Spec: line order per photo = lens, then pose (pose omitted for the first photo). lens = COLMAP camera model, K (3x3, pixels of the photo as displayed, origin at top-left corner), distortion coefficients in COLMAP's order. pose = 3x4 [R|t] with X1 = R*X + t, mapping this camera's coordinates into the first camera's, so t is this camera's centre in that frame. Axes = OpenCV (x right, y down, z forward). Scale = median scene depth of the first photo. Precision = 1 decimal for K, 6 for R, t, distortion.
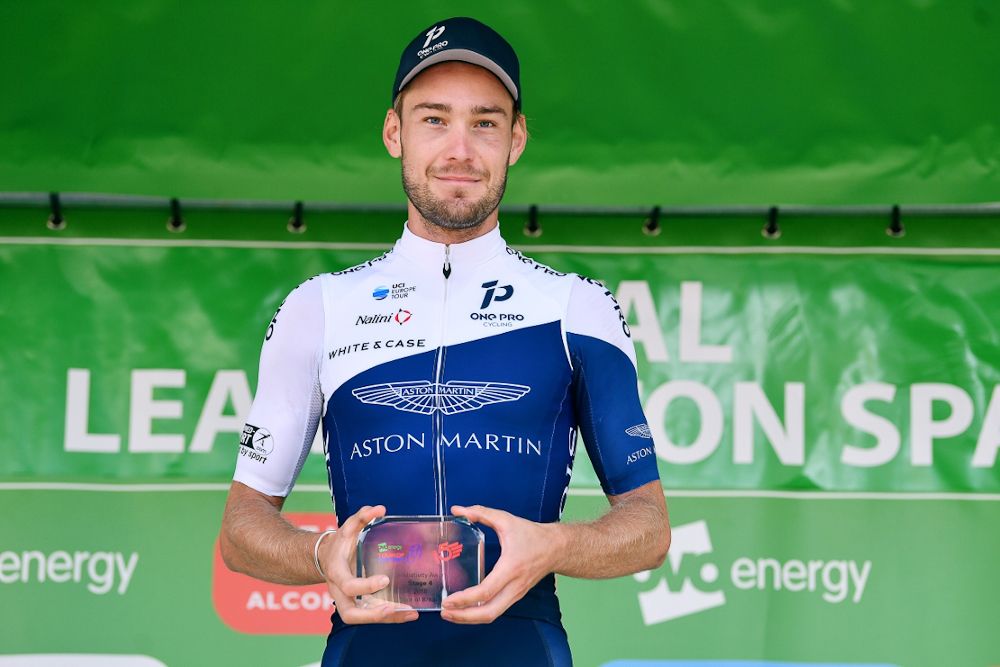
lens RADIAL K [[4049.0, 0, 500.8], [0, 4049.0, 332.1], [0, 0, 1]] dist [0.536709, 0.000000]
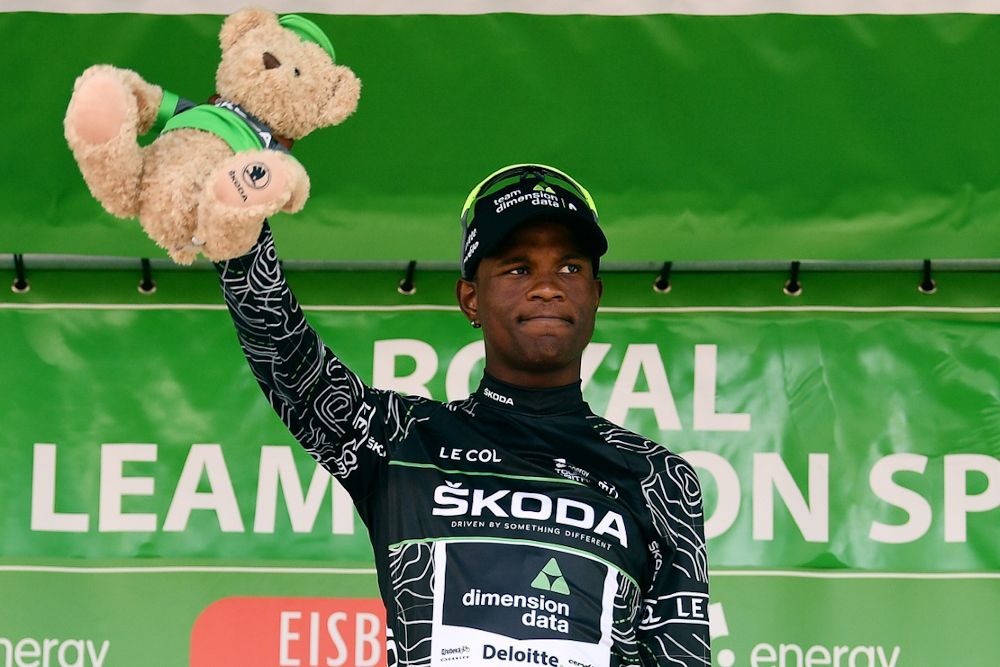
lens RADIAL K [[2301.8, 0, 500.6], [0, 2301.8, 336.6], [0, 0, 1]] dist [-0.204682, 0.000000]
pose [[0.999387, -0.007062, -0.034300, 0.018617], [0.006884, 0.999962, -0.005310, -0.011745], [0.034336, 0.005070, 0.999397, 0.481643]]
